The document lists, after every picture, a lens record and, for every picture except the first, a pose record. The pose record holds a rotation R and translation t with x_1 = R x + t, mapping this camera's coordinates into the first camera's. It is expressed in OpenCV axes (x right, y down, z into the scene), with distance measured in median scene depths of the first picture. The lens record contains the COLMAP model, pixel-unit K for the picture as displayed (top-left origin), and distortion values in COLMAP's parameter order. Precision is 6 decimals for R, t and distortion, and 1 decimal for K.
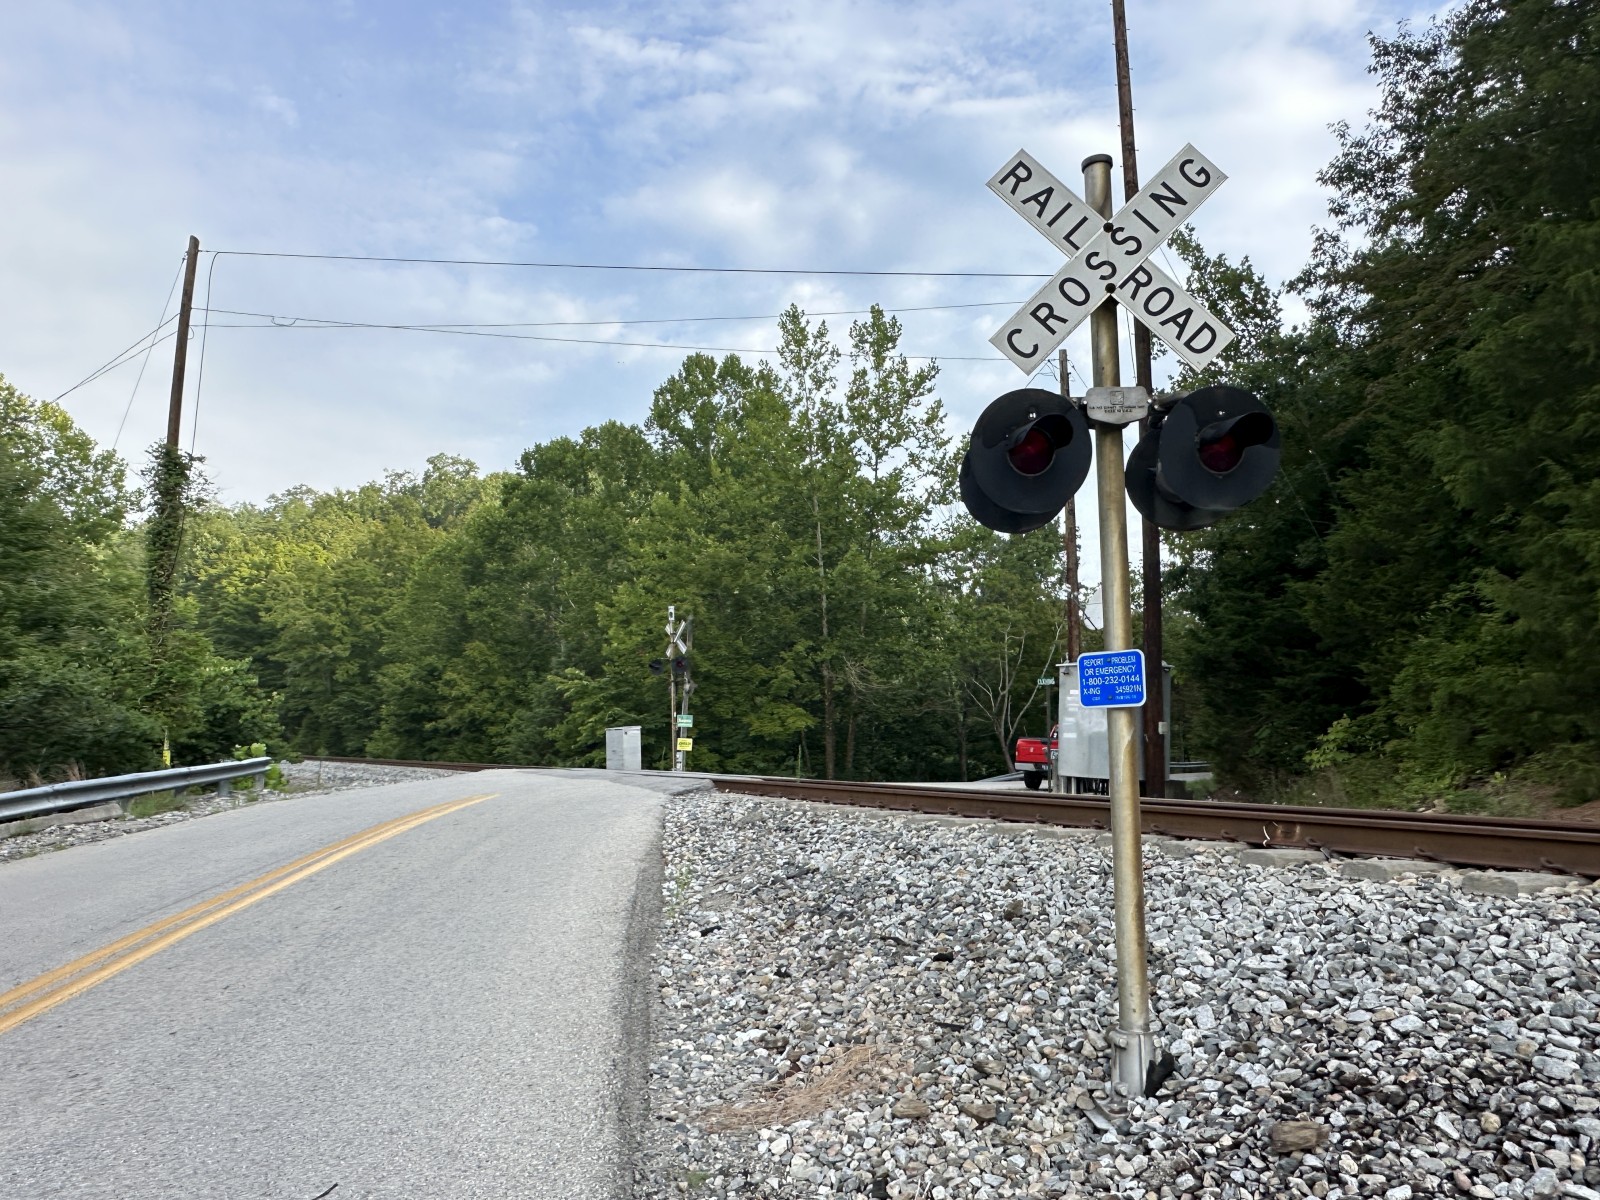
lens RADIAL K [[1068.1, 0, 800.0], [0, 1068.1, 600.0], [0, 0, 1]] dist [0.000036, -0.000114]
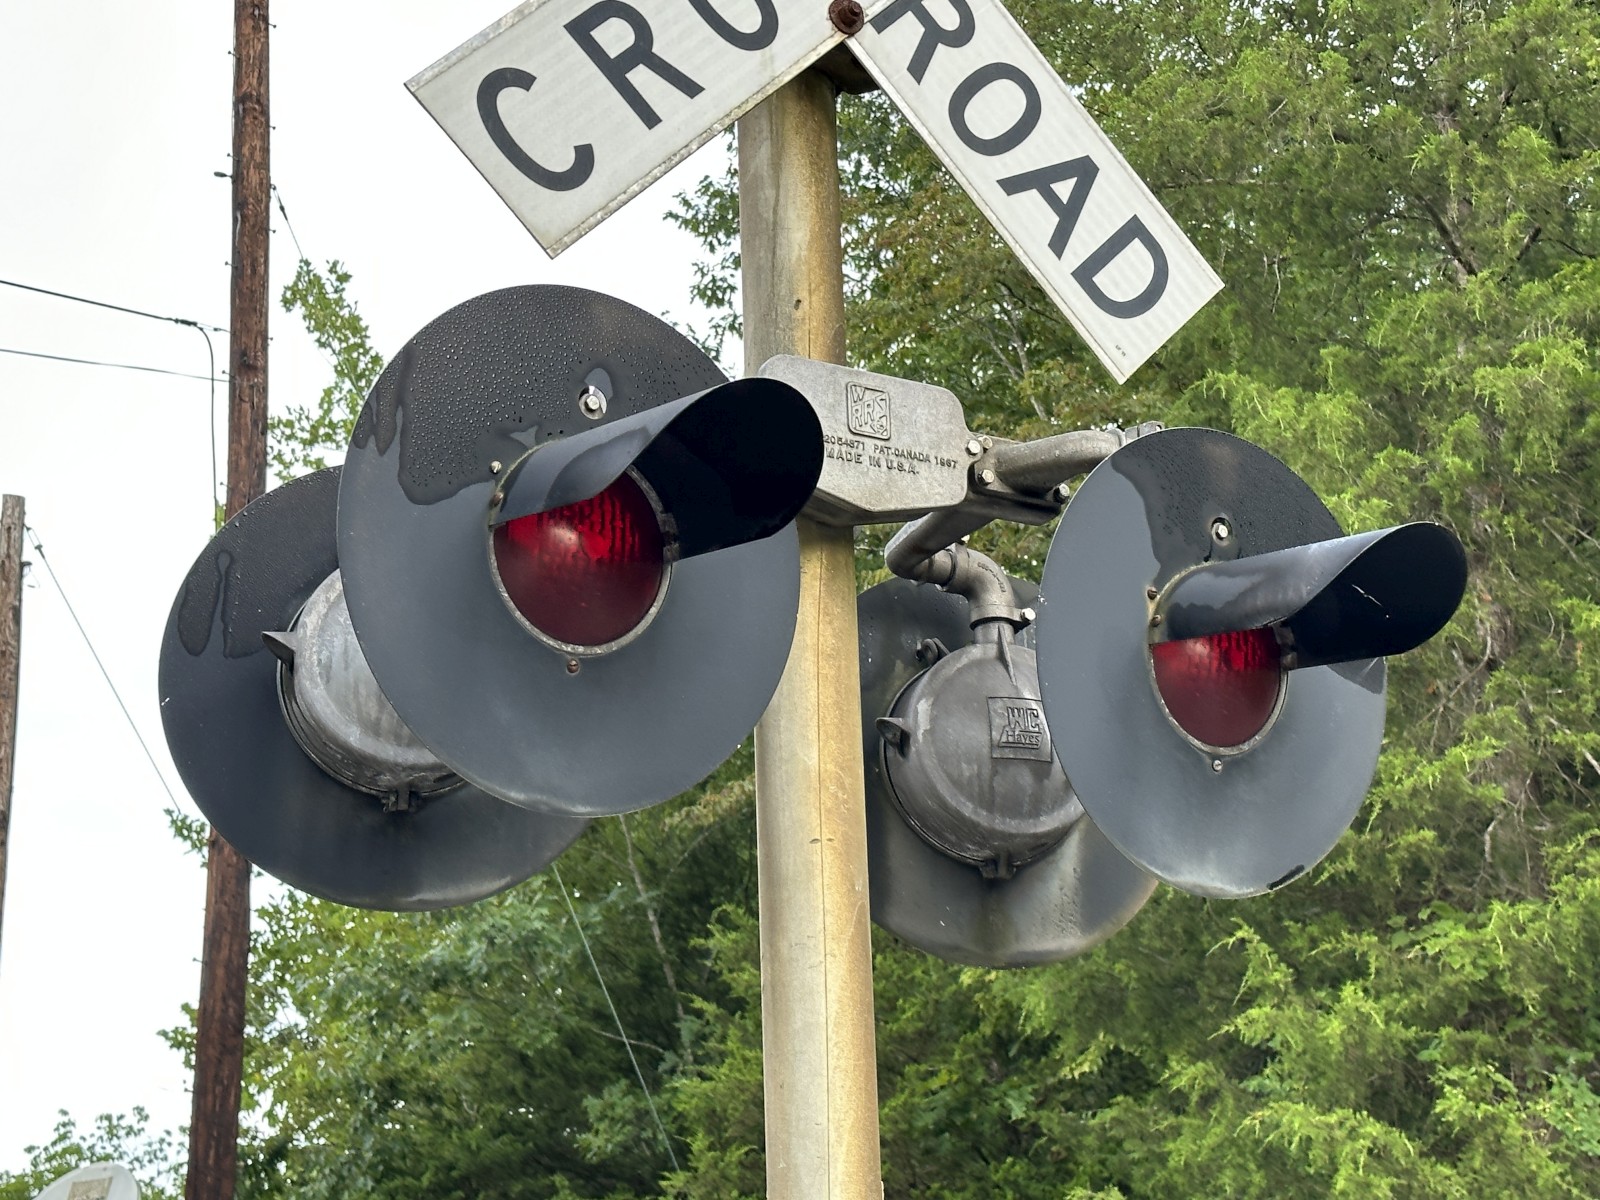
lens RADIAL K [[2827.3, 0, 800.0], [0, 2827.3, 600.0], [0, 0, 1]] dist [0.191745, 0.031609]
pose [[0.846509, 0.161697, 0.507224, -0.053445], [-0.049662, 0.972588, -0.227170, 0.009475], [-0.530053, 0.167112, 0.831335, 0.442181]]
